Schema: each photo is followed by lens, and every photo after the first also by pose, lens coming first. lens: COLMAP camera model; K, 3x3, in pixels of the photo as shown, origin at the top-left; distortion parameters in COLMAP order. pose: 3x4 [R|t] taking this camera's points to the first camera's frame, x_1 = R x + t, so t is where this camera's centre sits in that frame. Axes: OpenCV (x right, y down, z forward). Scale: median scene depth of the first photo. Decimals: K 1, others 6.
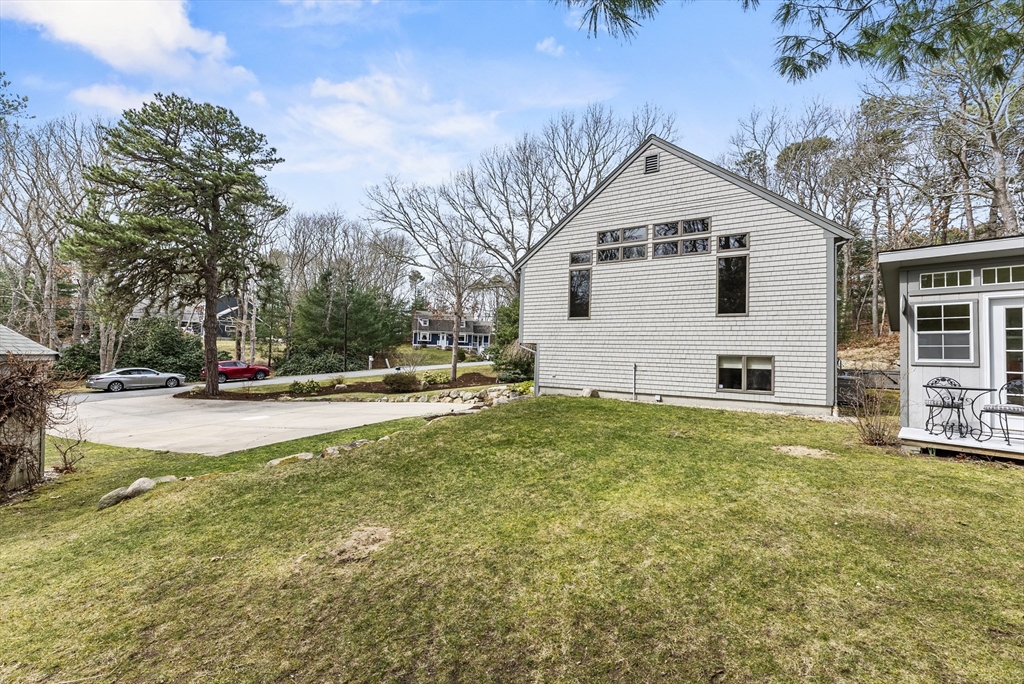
lens RADIAL K [[418.4, 0, 512.0], [0, 418.4, 294.4], [0, 0, 1]] dist [0.000552, 0.000070]
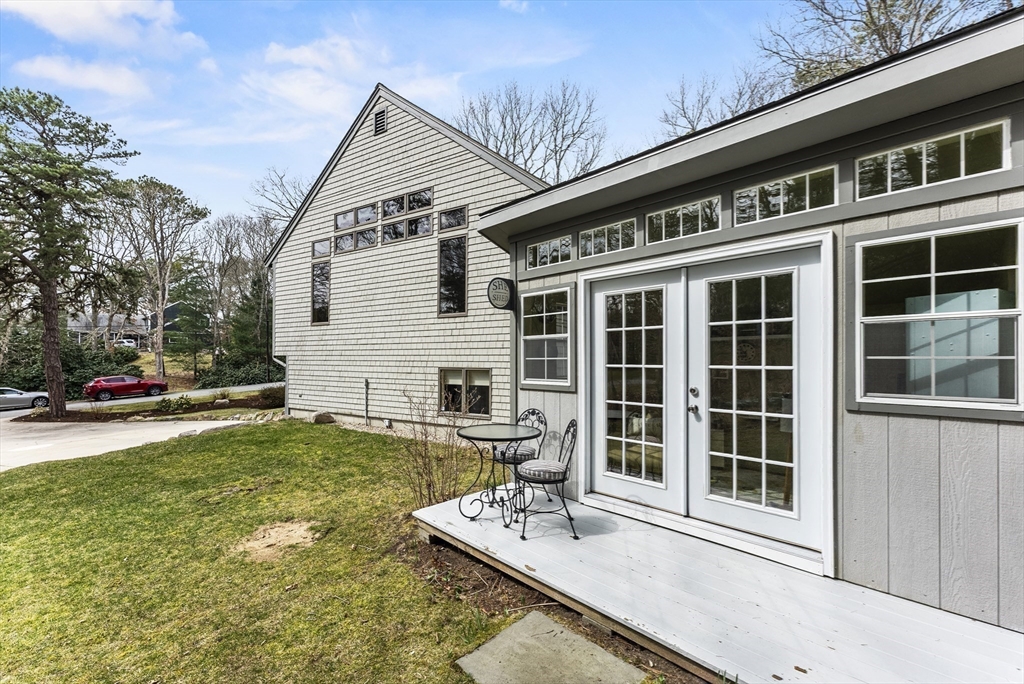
lens RADIAL K [[422.5, 0, 508.8], [0, 422.5, 308.6], [0, 0, 1]] dist [0.002226, 0.000640]
pose [[0.999538, -0.027914, -0.012018, 0.576326], [0.028259, 0.999163, 0.029586, 0.015918], [0.011182, -0.029912, 0.999490, 0.213076]]
